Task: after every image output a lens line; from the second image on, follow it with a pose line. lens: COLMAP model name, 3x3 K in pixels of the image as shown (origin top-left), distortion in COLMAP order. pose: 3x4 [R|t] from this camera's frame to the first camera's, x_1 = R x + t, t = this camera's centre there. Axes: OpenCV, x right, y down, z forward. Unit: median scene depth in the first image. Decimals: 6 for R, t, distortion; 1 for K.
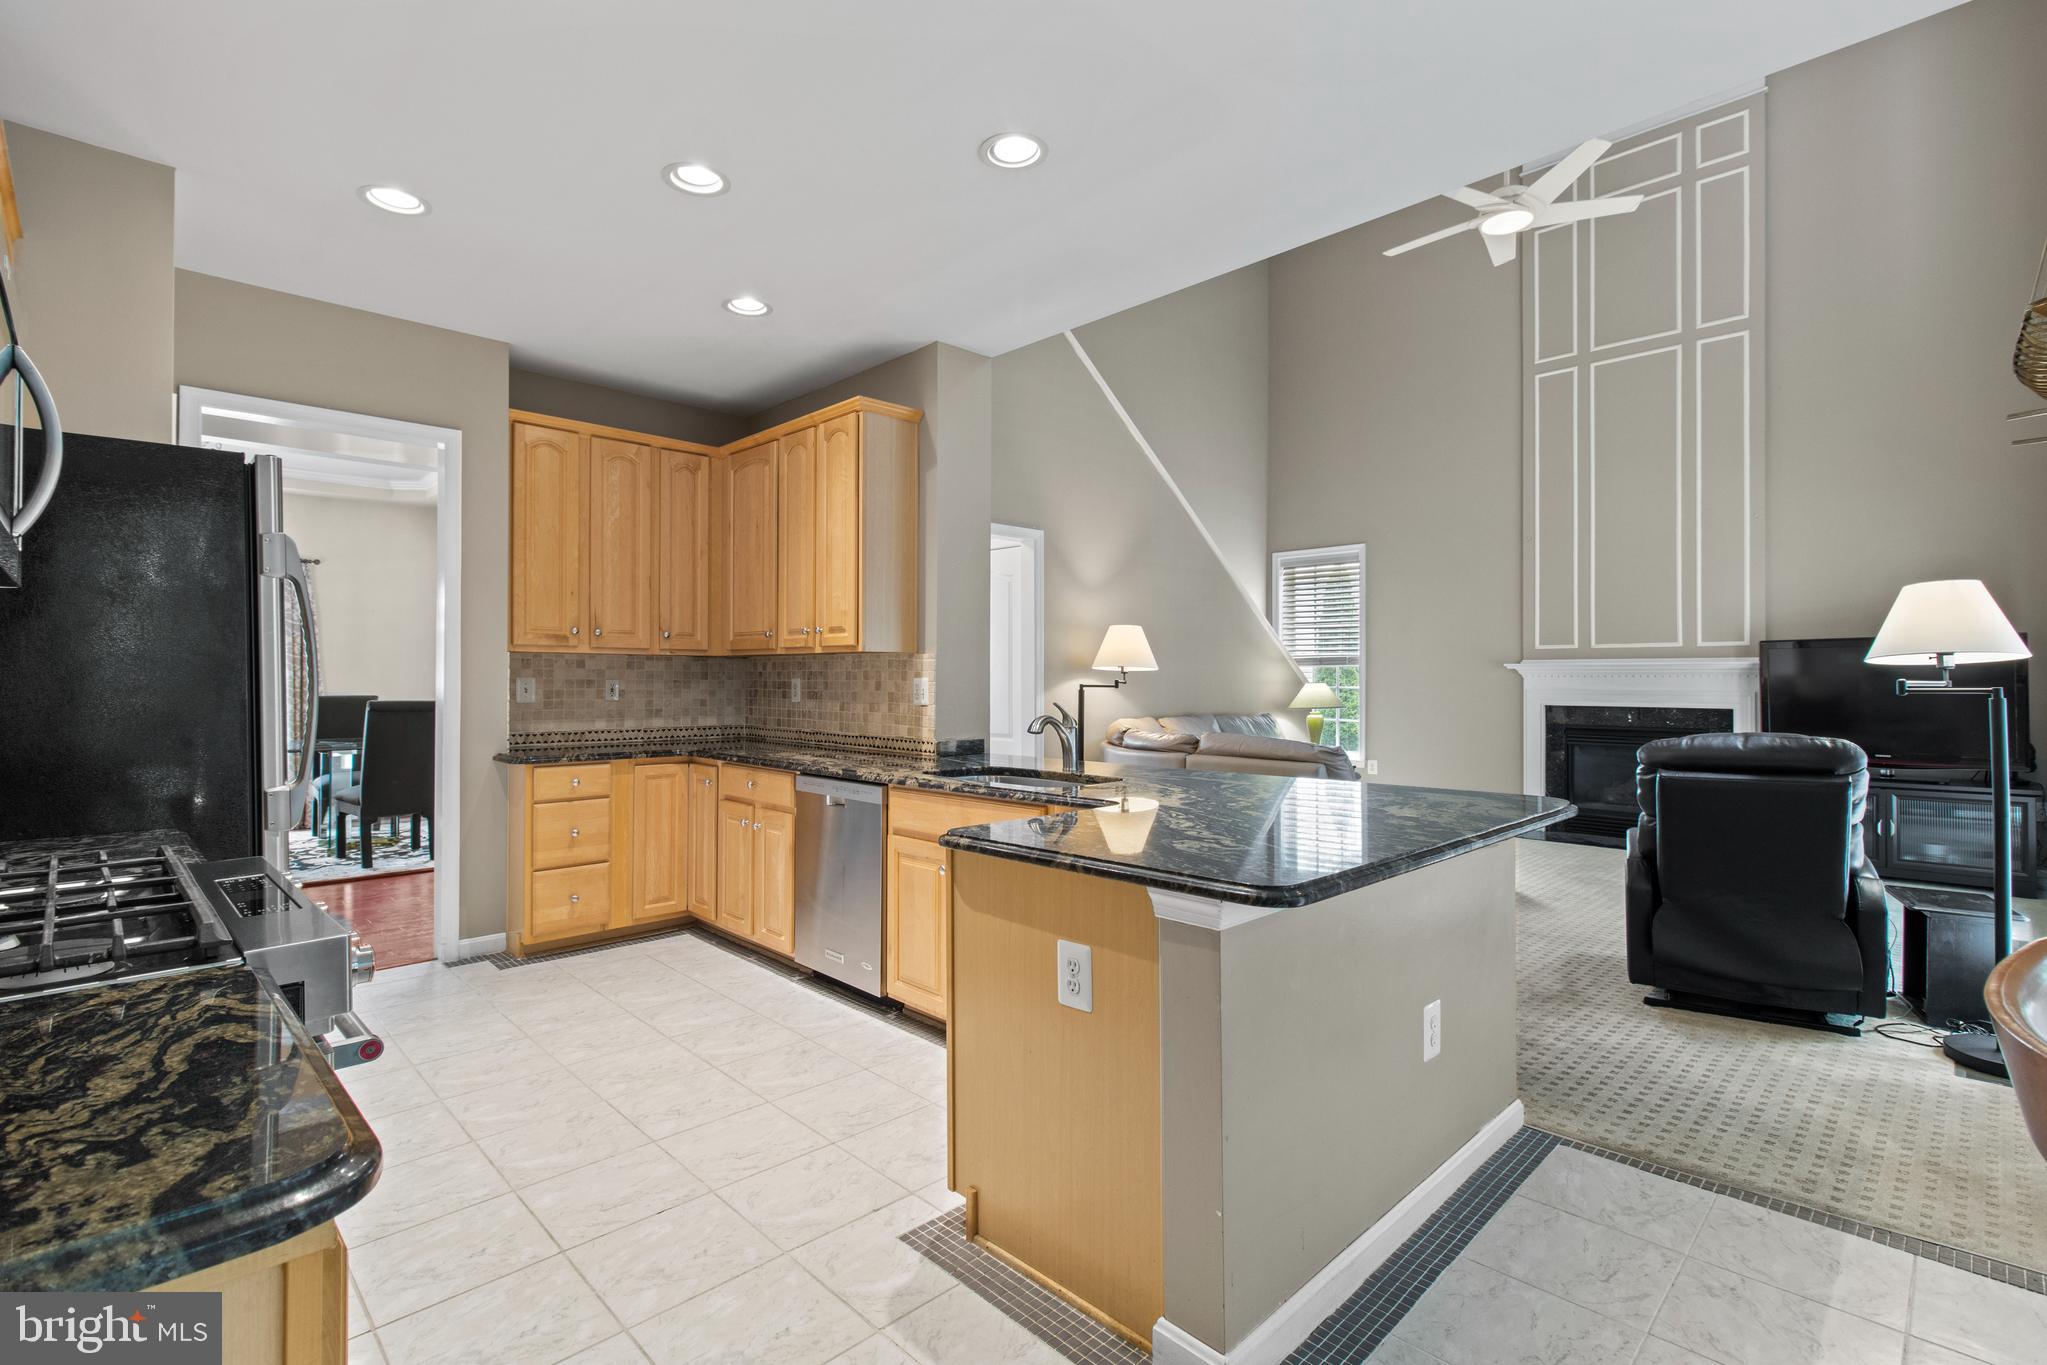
lens RADIAL K [[948.5, 0, 1018.9], [0, 948.5, 671.3], [0, 0, 1]] dist [0.001342, -0.000122]
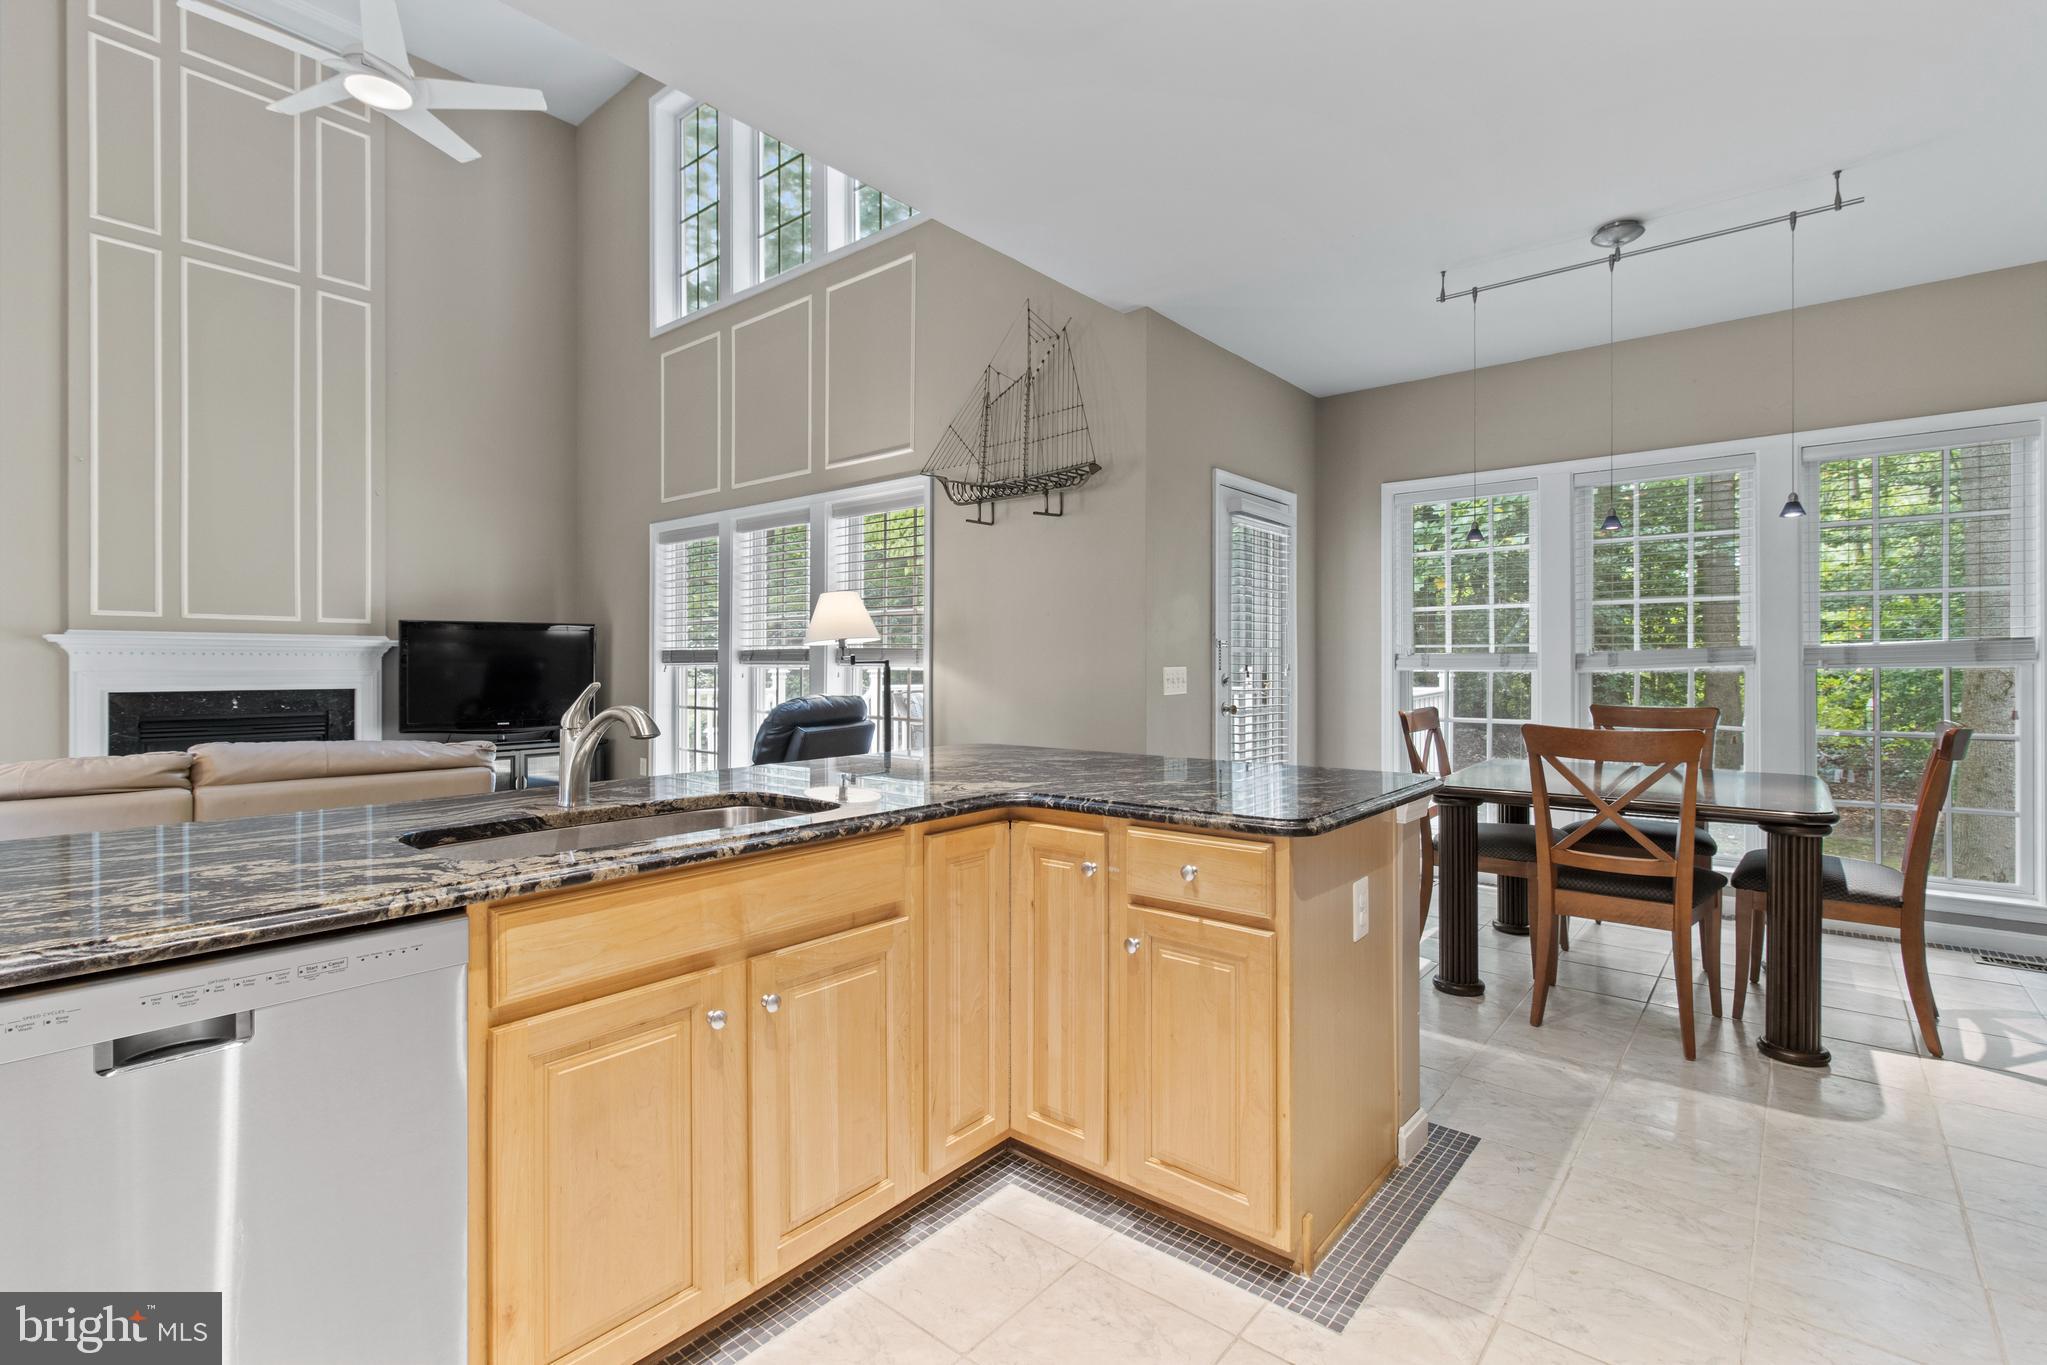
lens RADIAL K [[948.5, 0, 1023.7], [0, 948.5, 666.2], [0, 0, 1]] dist [0.001342, -0.000122]
pose [[-0.107017, -0.001506, 0.994256, -0.276239], [-0.007578, 0.999971, 0.000699, 0.010584], [-0.994228, -0.007460, -0.107026, 0.418073]]
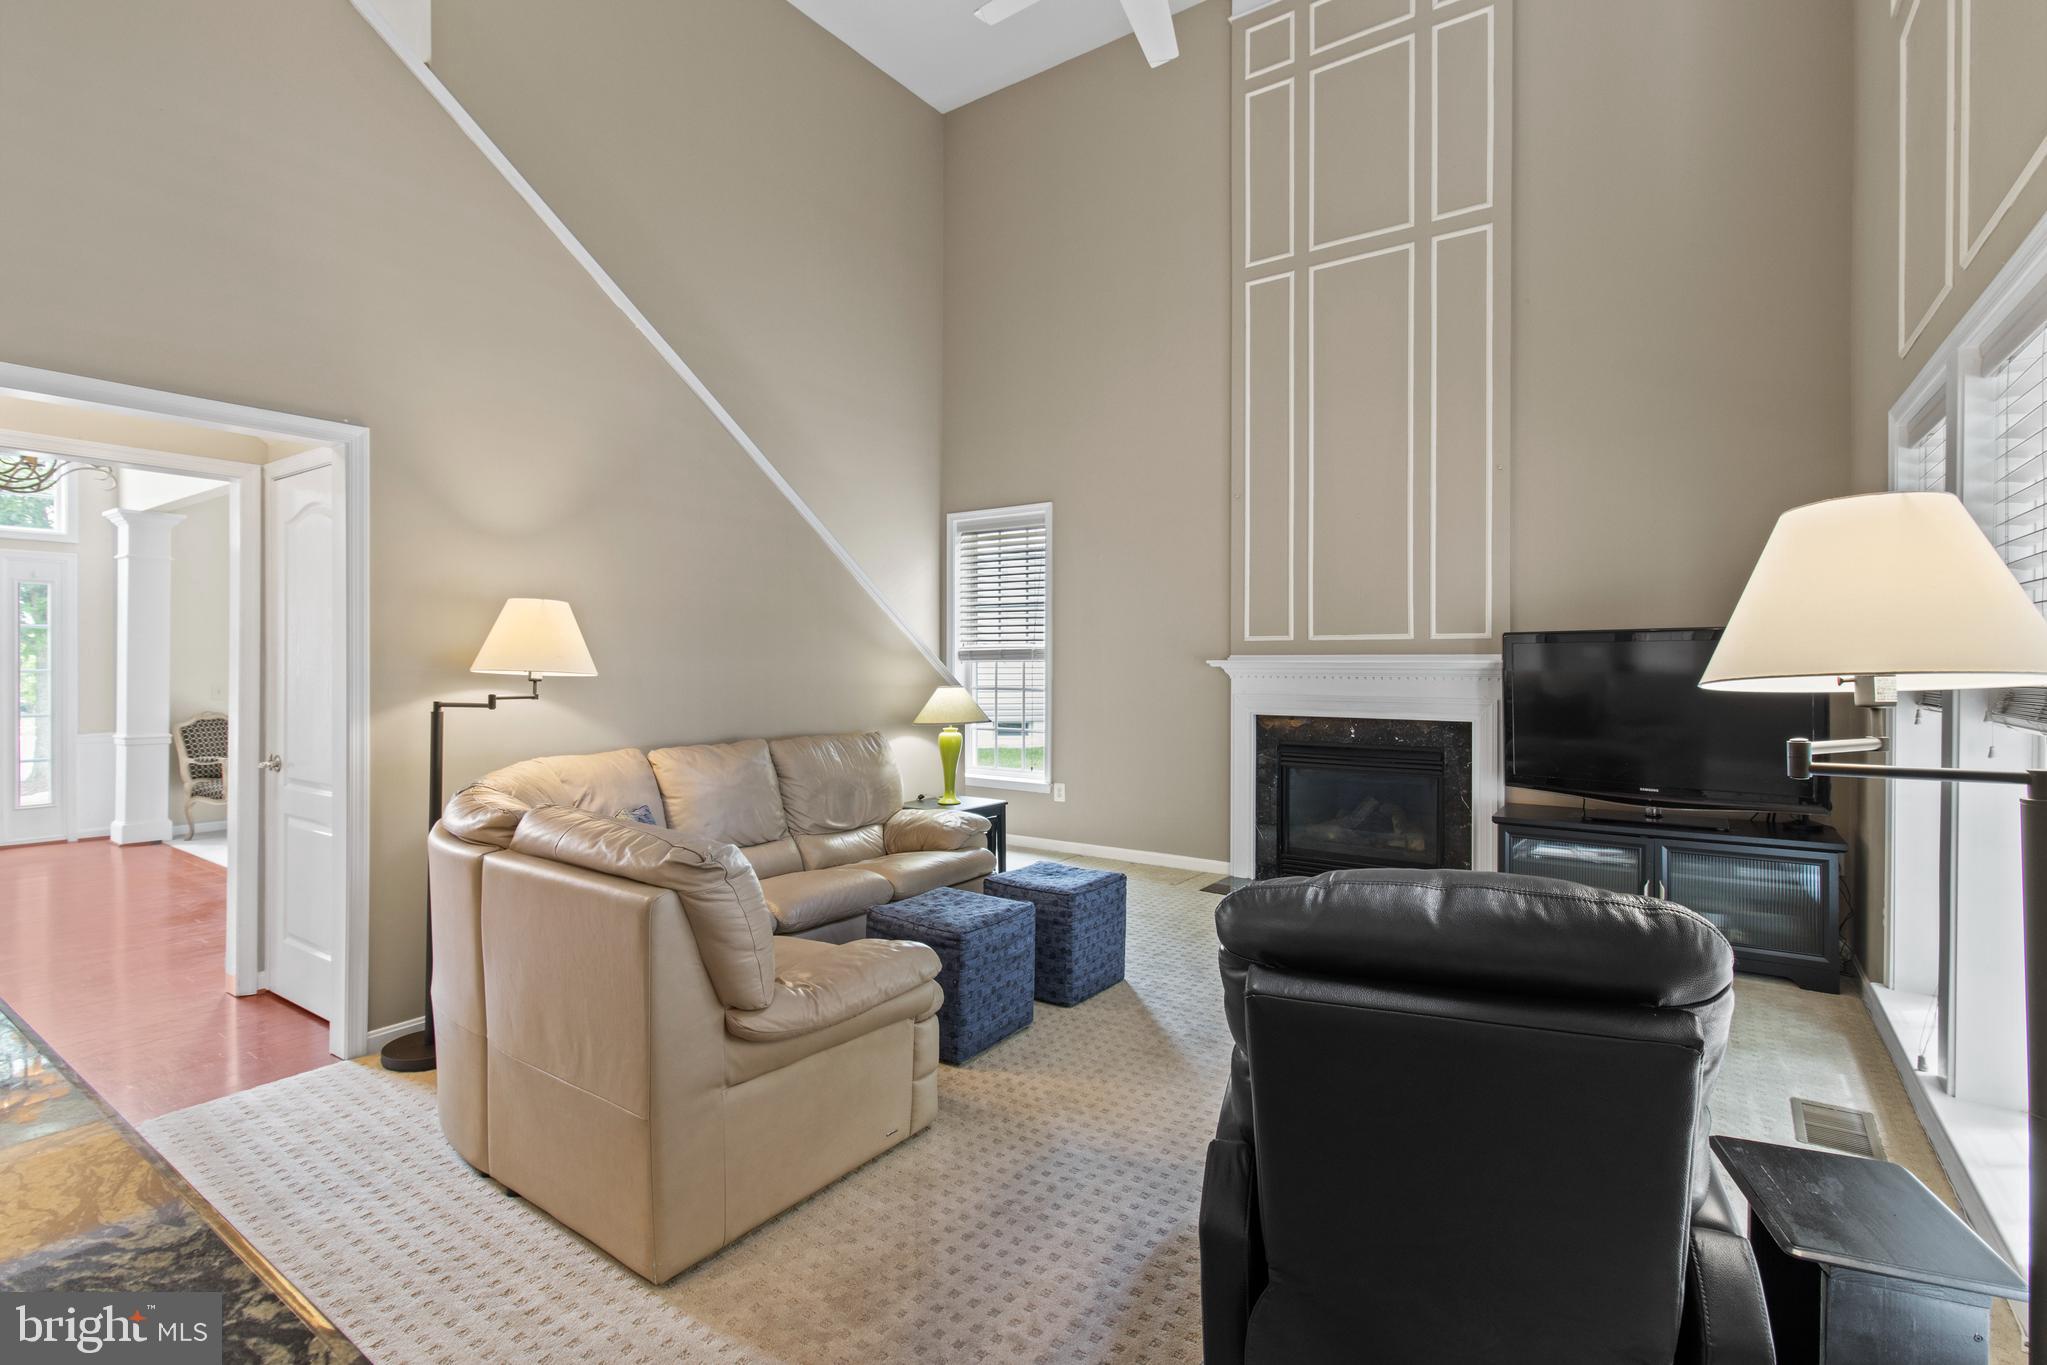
lens RADIAL K [[948.5, 0, 1030.1], [0, 948.5, 664.6], [0, 0, 1]] dist [0.001342, -0.000122]
pose [[0.981077, 0.000315, 0.193620, 0.253092], [-0.001729, 0.999973, 0.007132, -0.010891], [-0.193613, -0.007331, 0.981051, 0.316293]]
